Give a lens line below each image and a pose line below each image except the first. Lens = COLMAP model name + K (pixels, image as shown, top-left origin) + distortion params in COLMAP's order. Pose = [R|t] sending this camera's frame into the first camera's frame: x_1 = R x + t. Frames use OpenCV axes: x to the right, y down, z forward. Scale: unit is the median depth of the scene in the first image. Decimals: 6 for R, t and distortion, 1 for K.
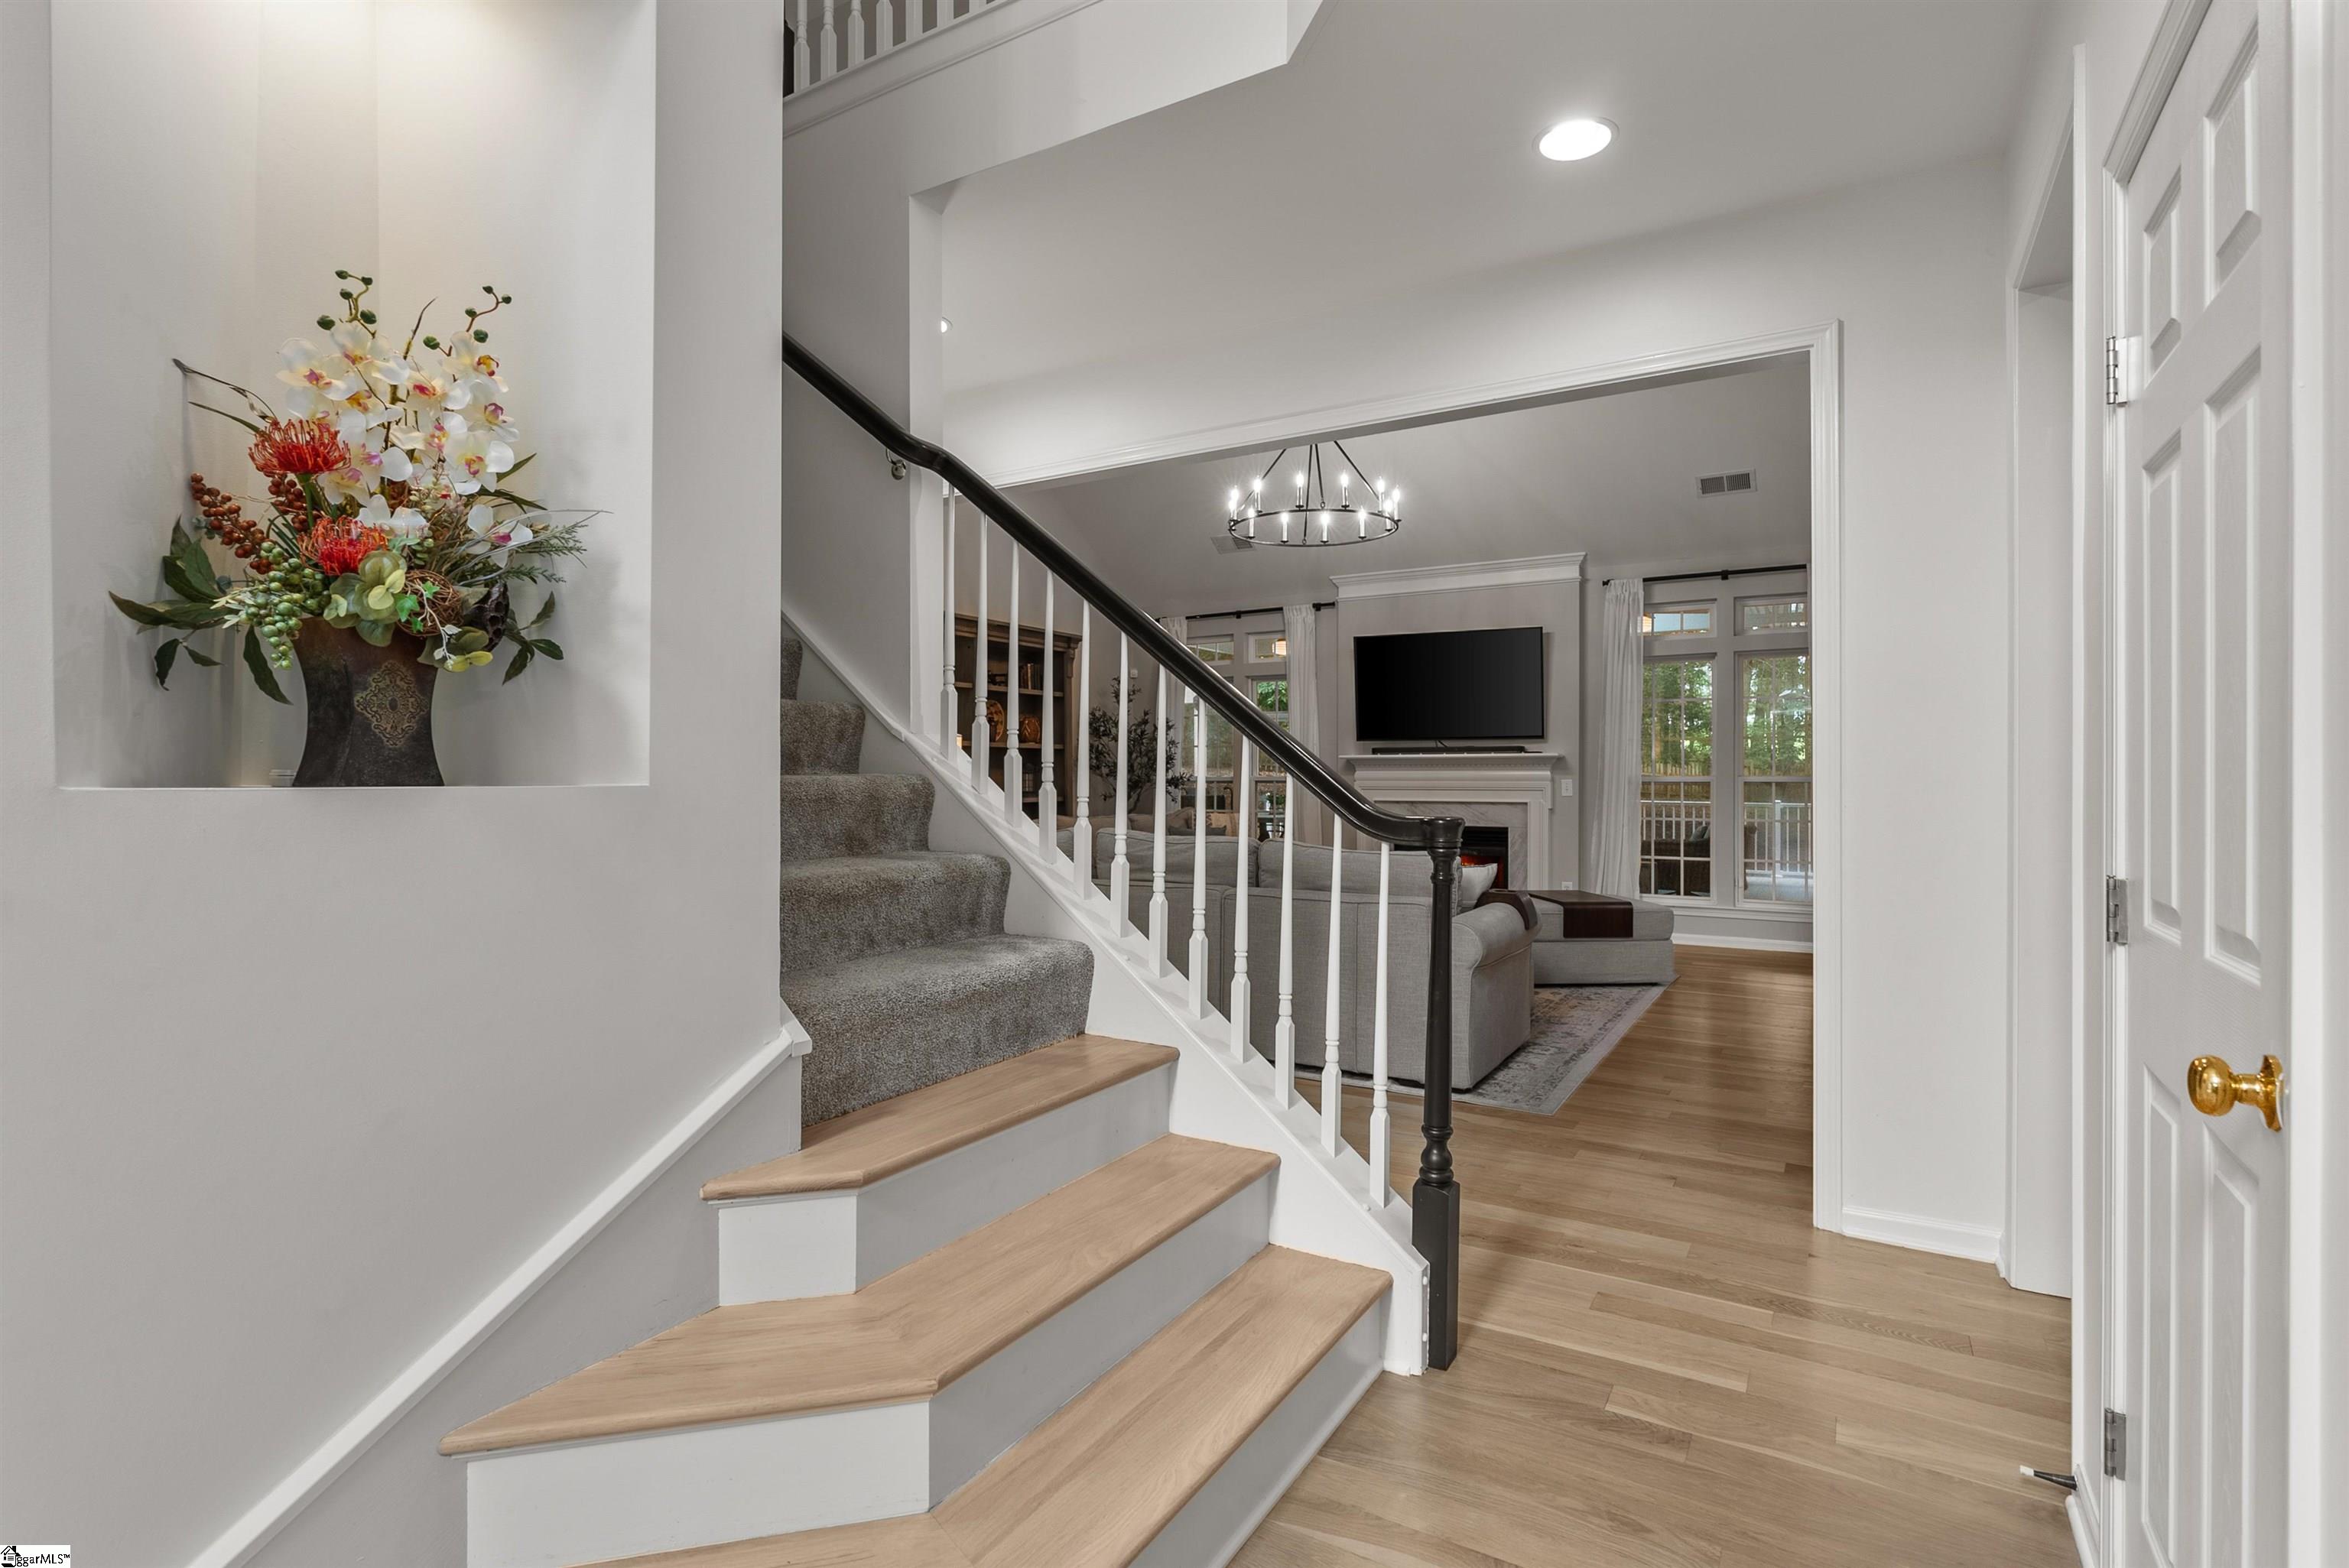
lens RADIAL K [[1137.9, 0, 1169.0], [0, 1137.9, 772.6], [0, 0, 1]] dist [0.001833, -0.000229]
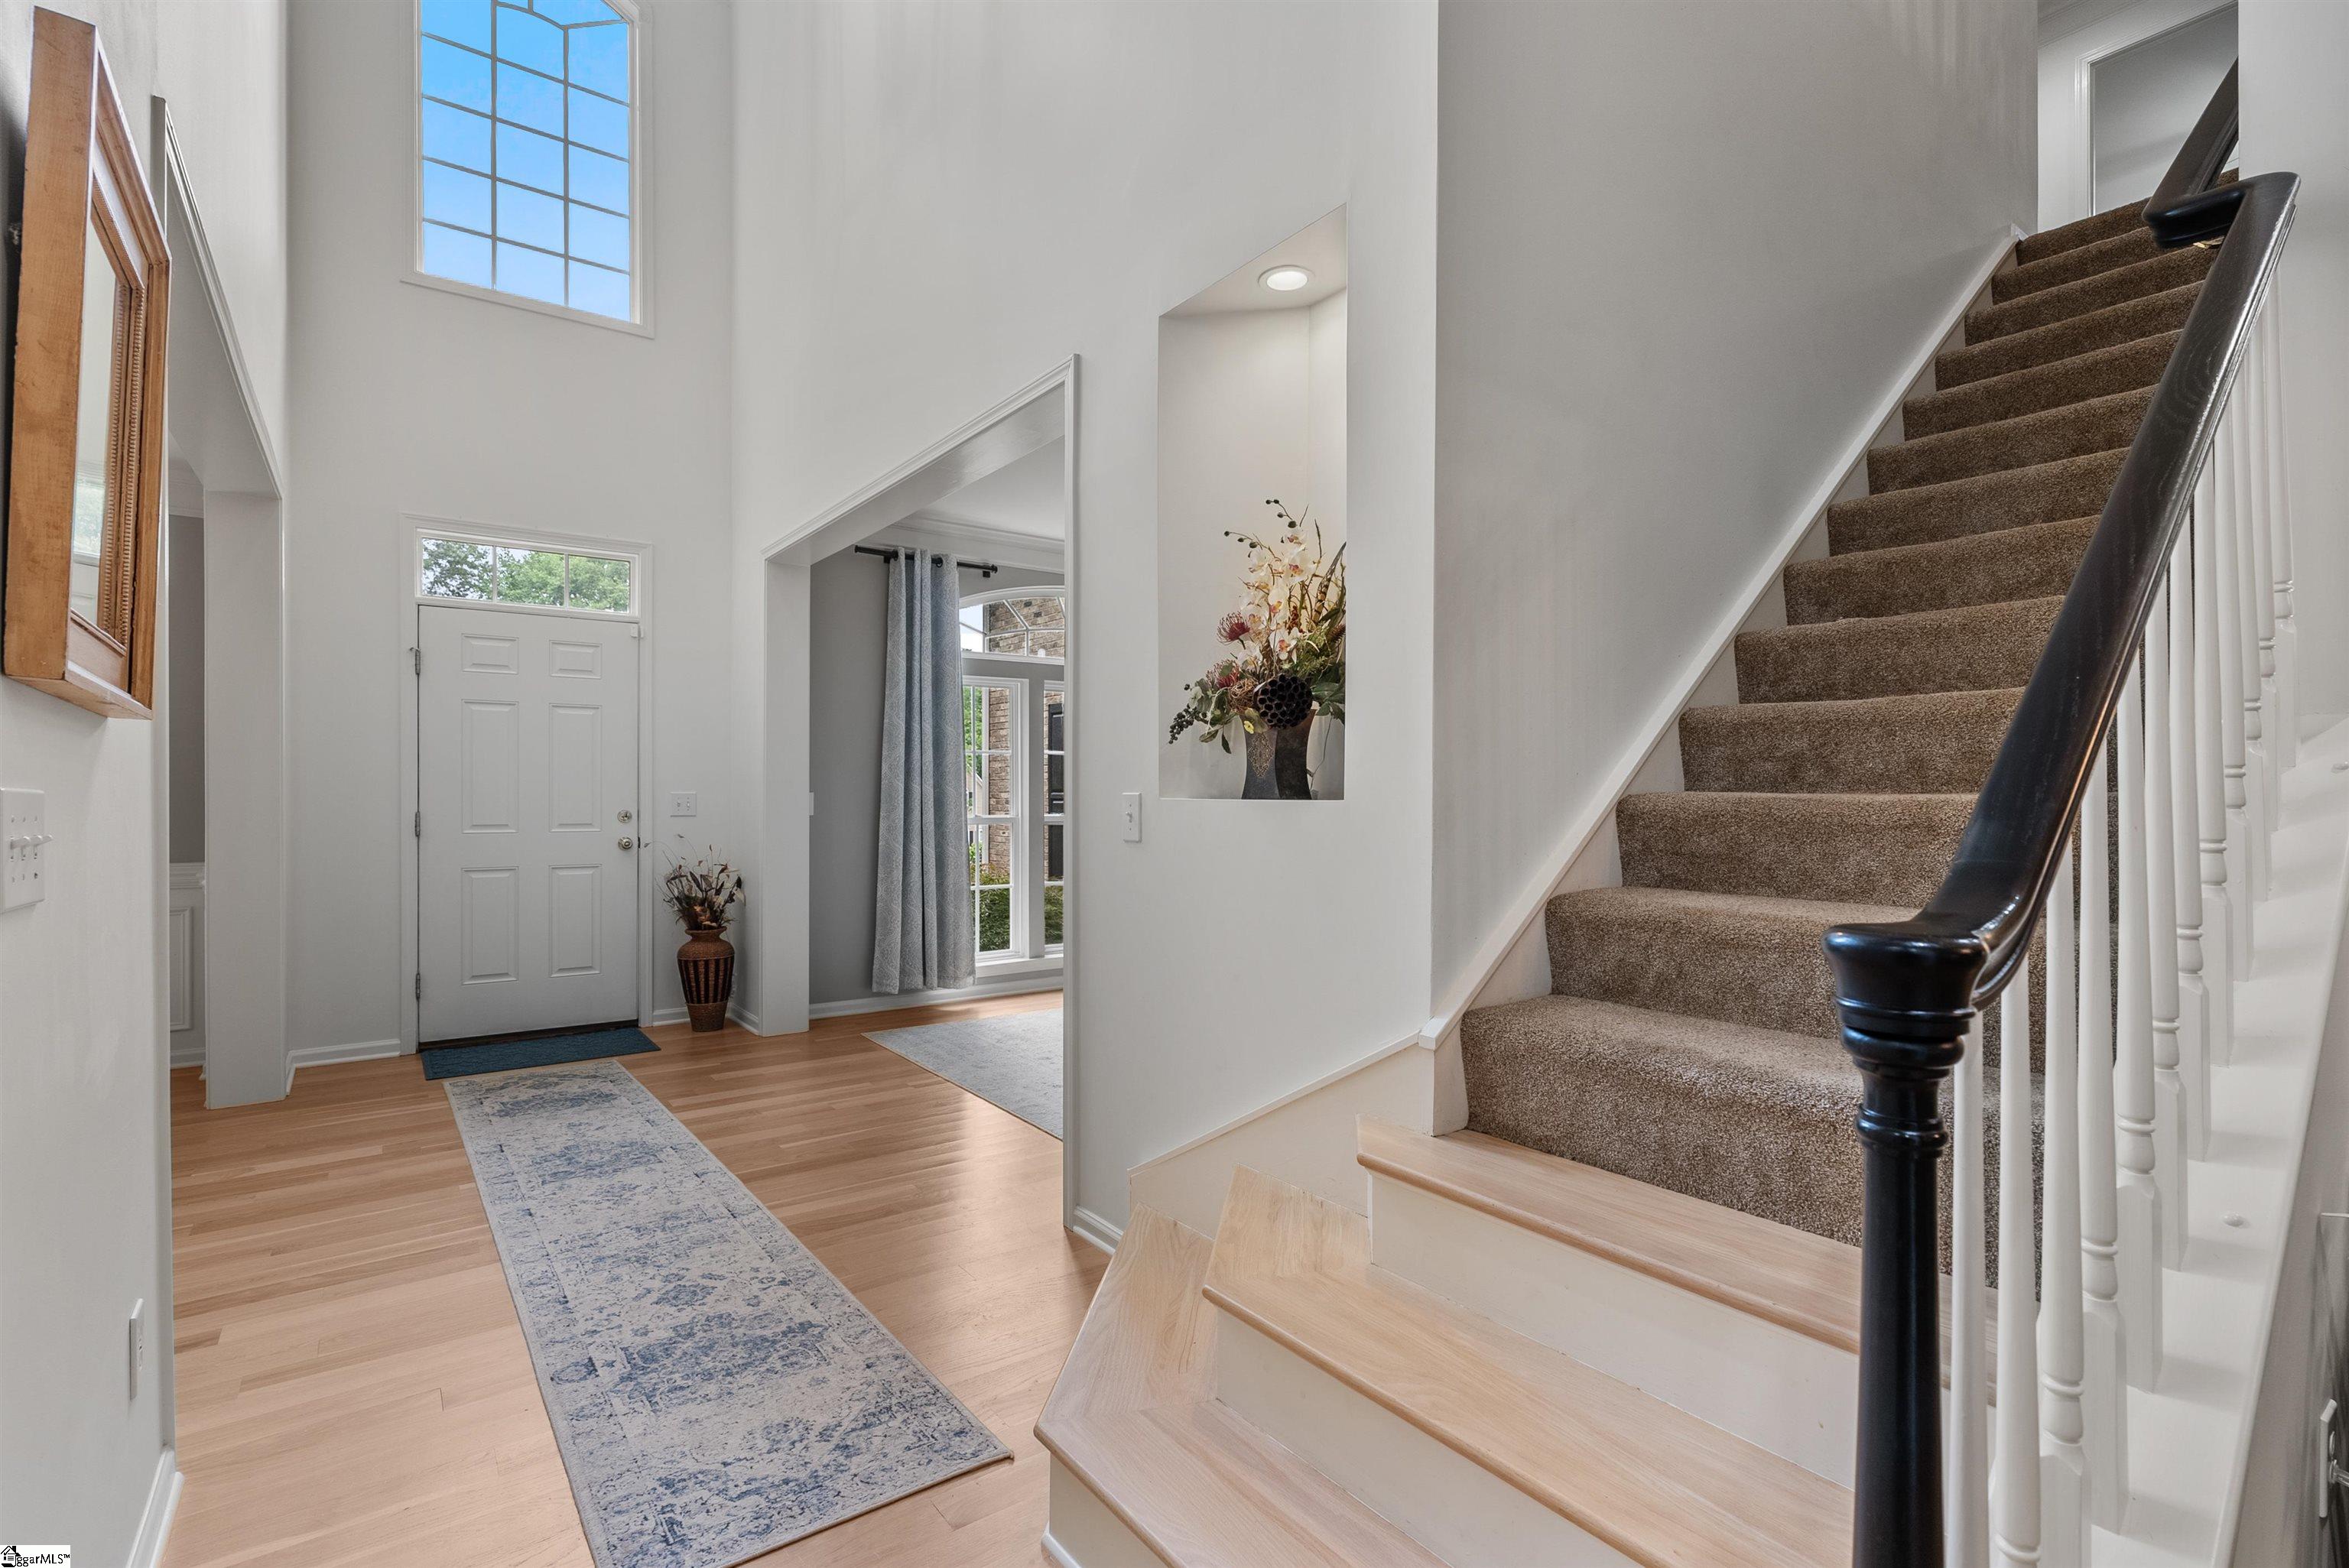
lens RADIAL K [[1075.2, 0, 1172.0], [0, 1075.2, 785.3], [0, 0, 1]] dist [-0.001767, 0.000353]
pose [[-0.375443, -0.008269, -0.926808, 0.642500], [0.000440, 0.999958, -0.009100, 0.004138], [0.926845, -0.003825, -0.375424, 1.021597]]
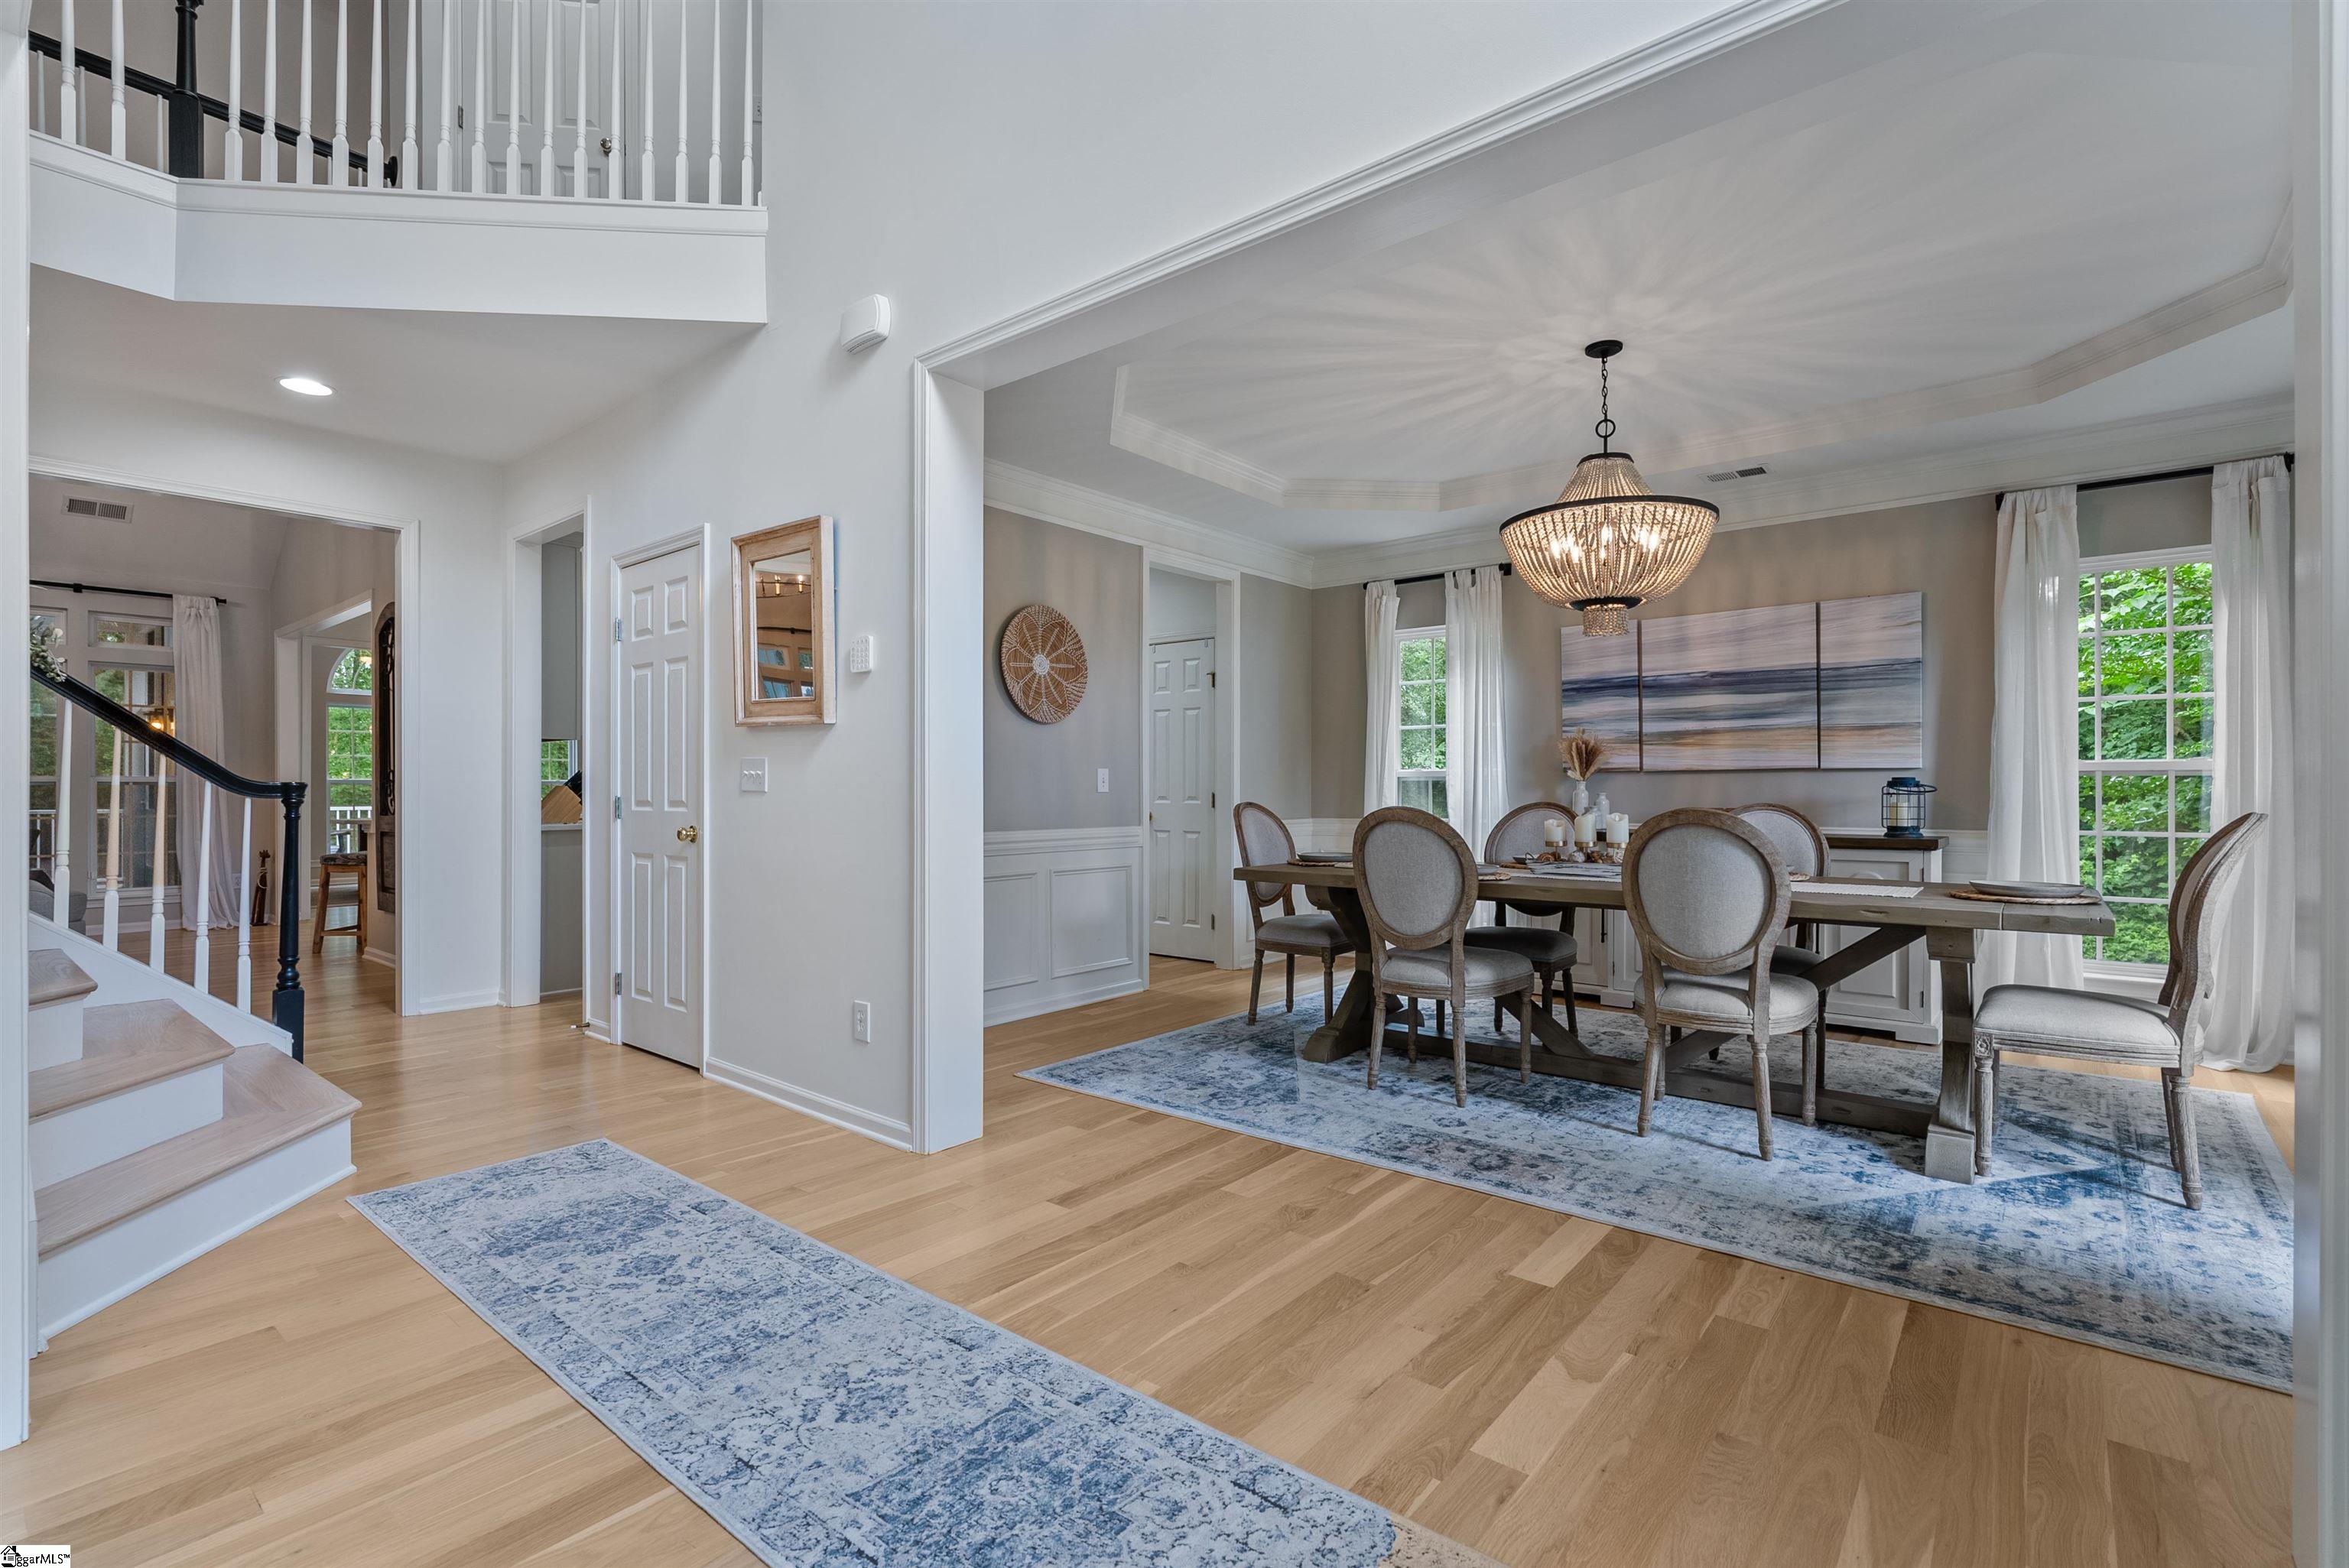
lens RADIAL K [[1075.2, 0, 1181.6], [0, 1075.2, 785.7], [0, 0, 1]] dist [-0.001767, 0.000353]
pose [[0.144581, 0.004522, 0.989483, -1.326630], [-0.003204, 0.999986, -0.004102, 0.052882], [-0.989488, -0.002577, 0.144593, -0.665301]]
